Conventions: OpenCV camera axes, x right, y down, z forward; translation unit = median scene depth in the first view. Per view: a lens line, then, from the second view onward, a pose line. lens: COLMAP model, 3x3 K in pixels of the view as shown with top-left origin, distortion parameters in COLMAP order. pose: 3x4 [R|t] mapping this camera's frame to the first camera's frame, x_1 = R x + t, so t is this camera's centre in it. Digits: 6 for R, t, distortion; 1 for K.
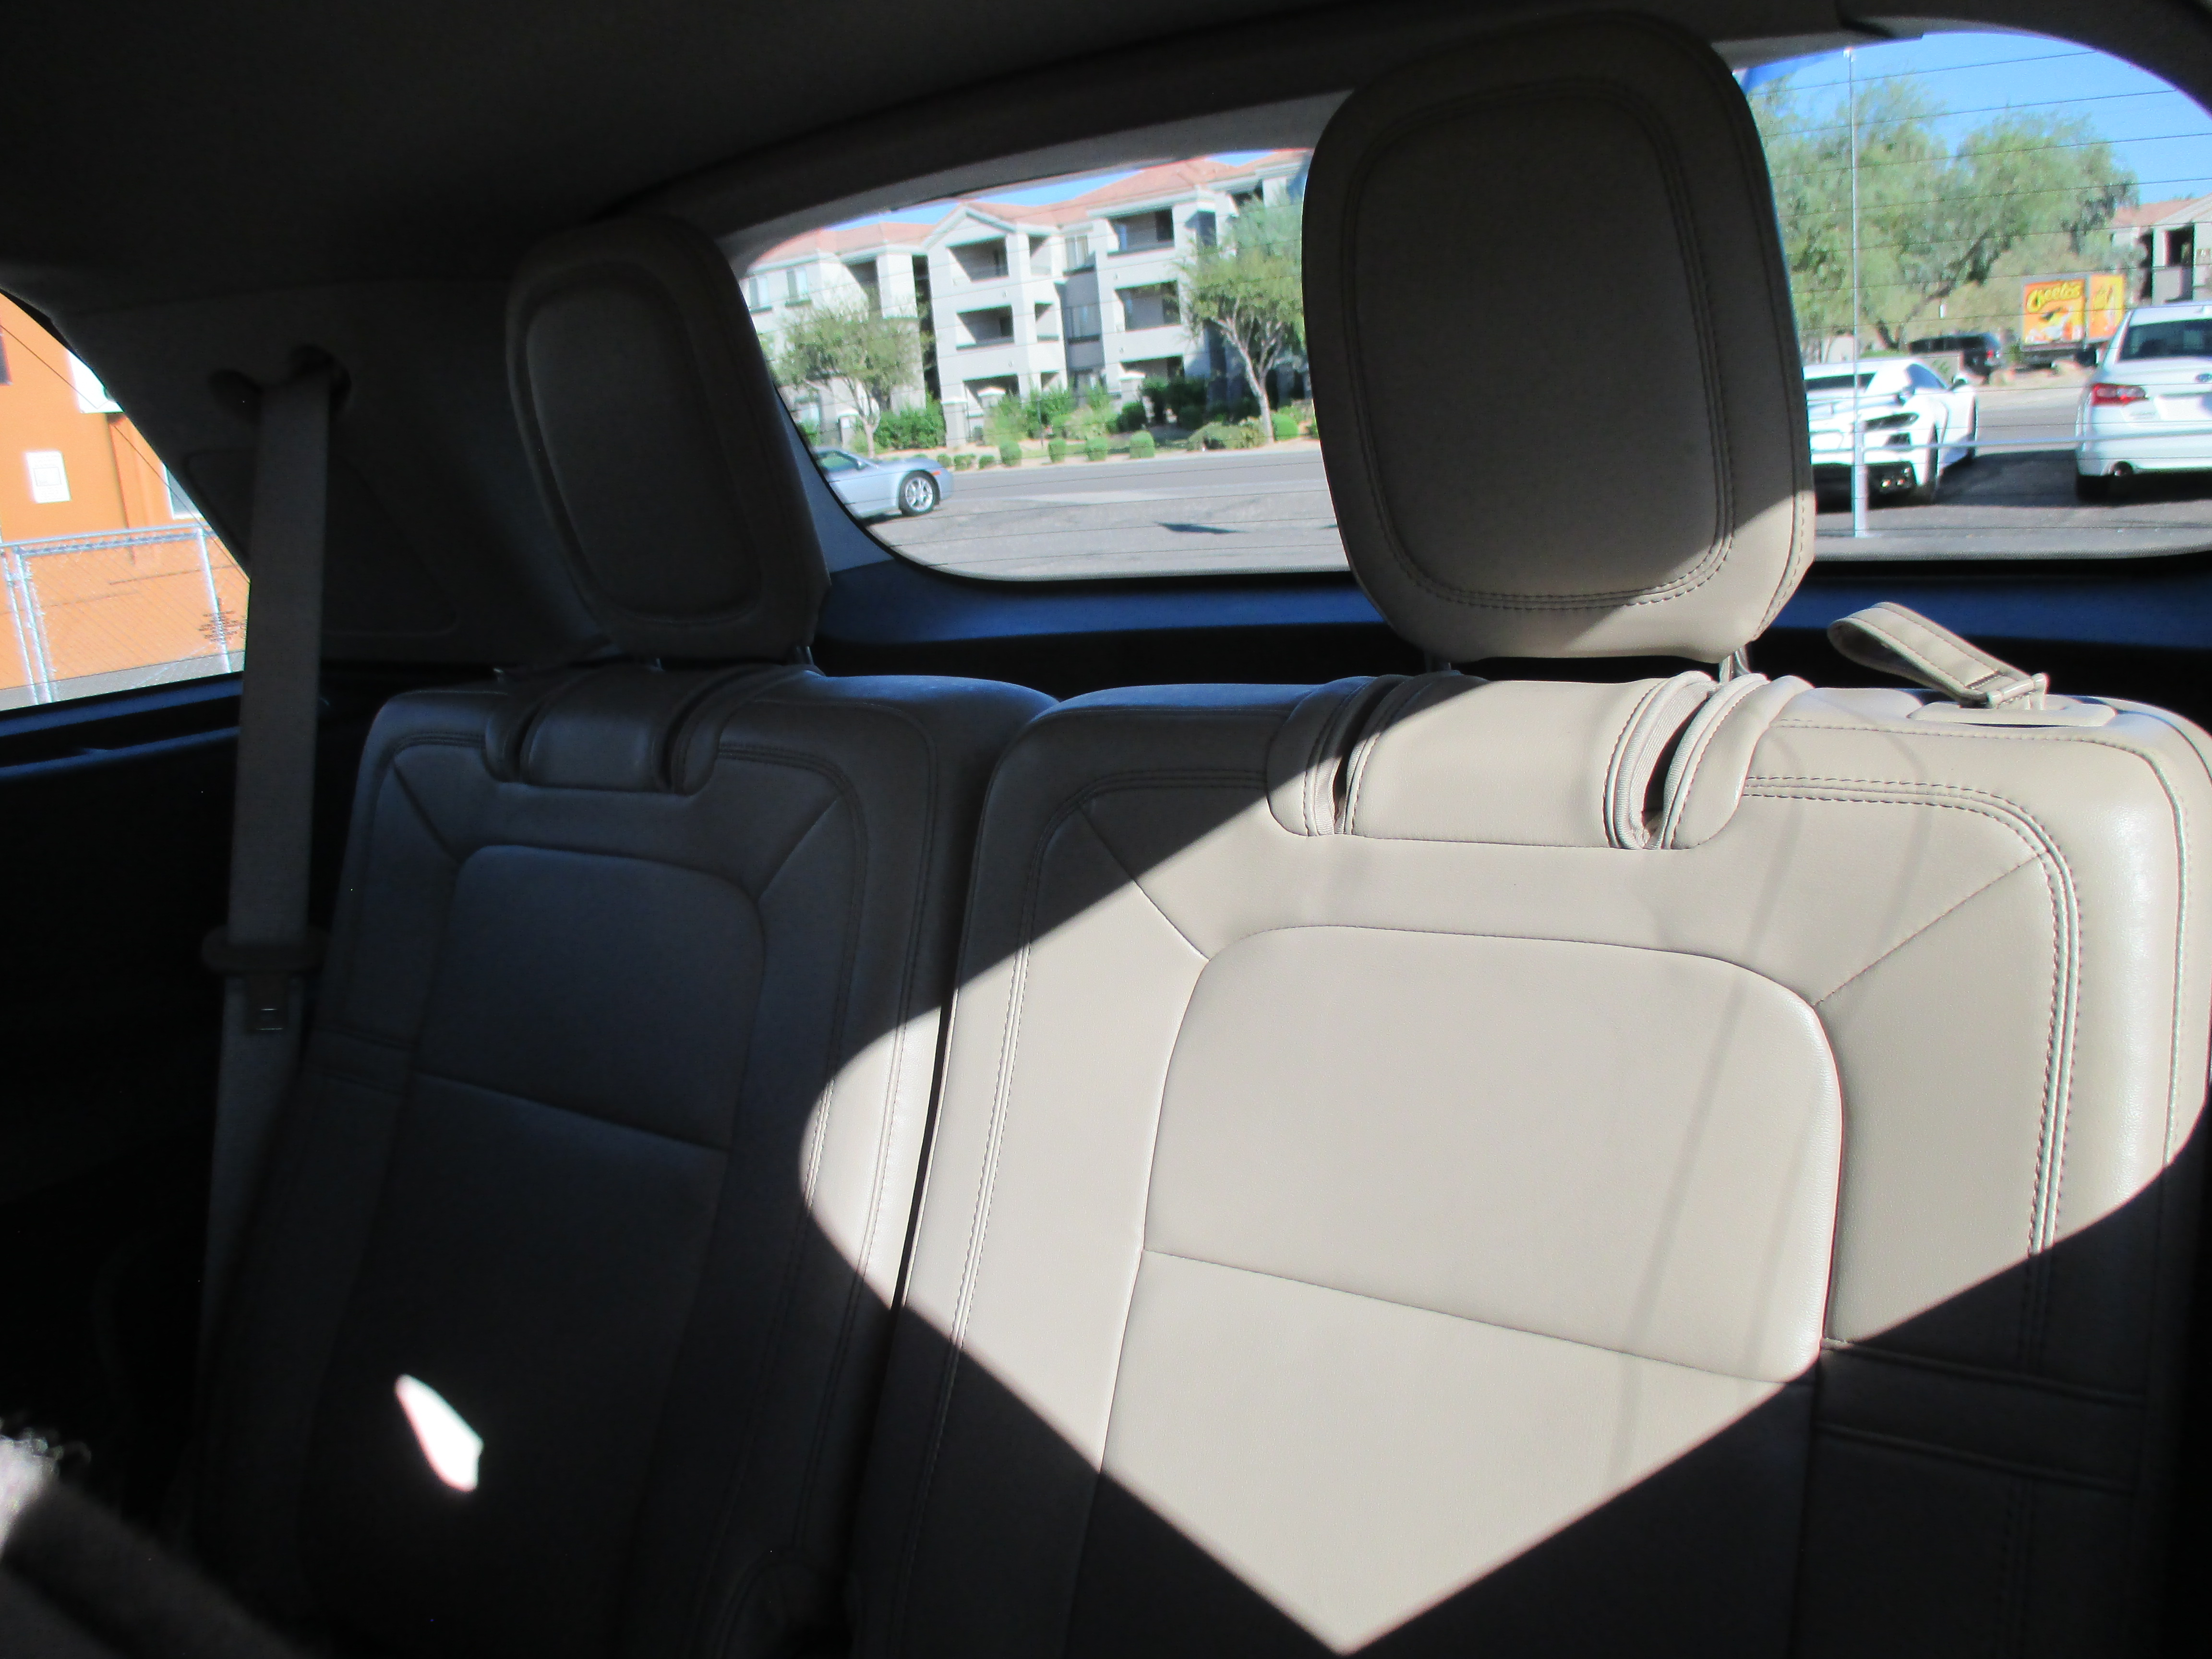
lens RADIAL K [[1901.4, 0, 1116.1], [0, 1901.4, 841.2], [0, 0, 1]] dist [-0.058868, 0.007197]
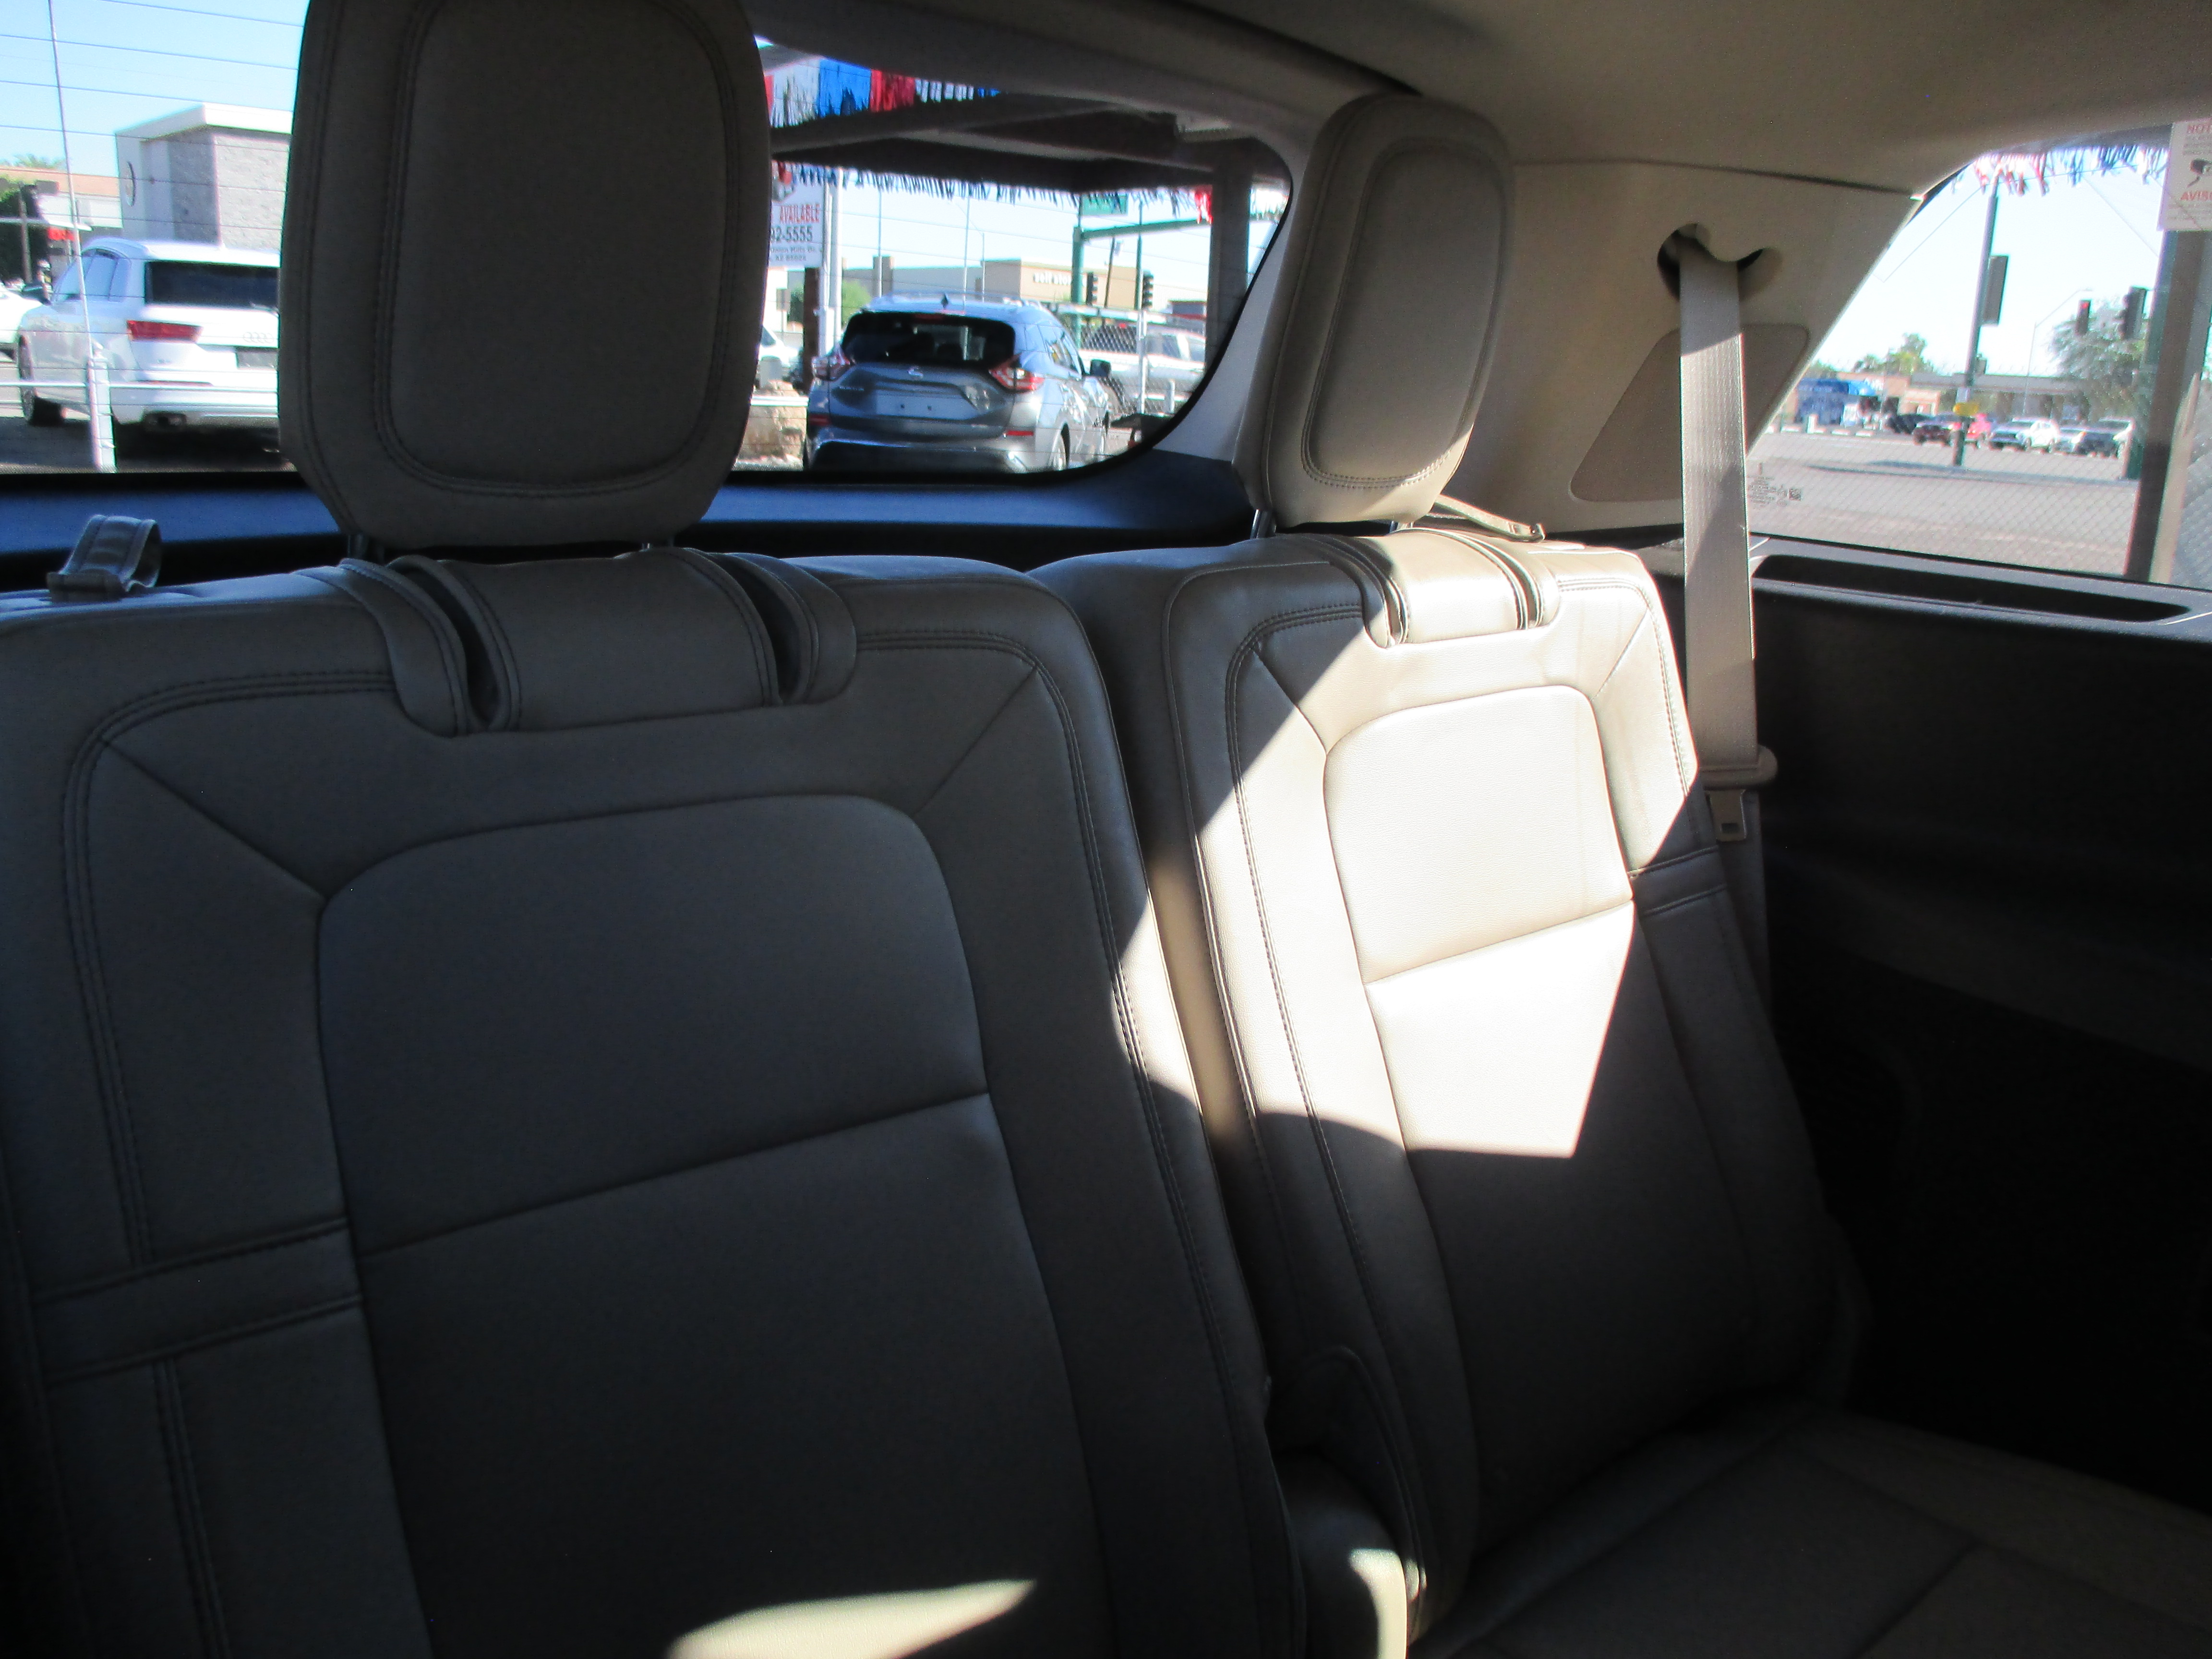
lens RADIAL K [[1901.4, 0, 1097.1], [0, 1901.4, 823.8], [0, 0, 1]] dist [-0.058868, 0.007197]
pose [[0.154332, -0.142539, 0.977683, -1.156423], [0.131167, 0.983736, 0.122716, -0.067656], [-0.979274, 0.109300, 0.170518, 0.873410]]
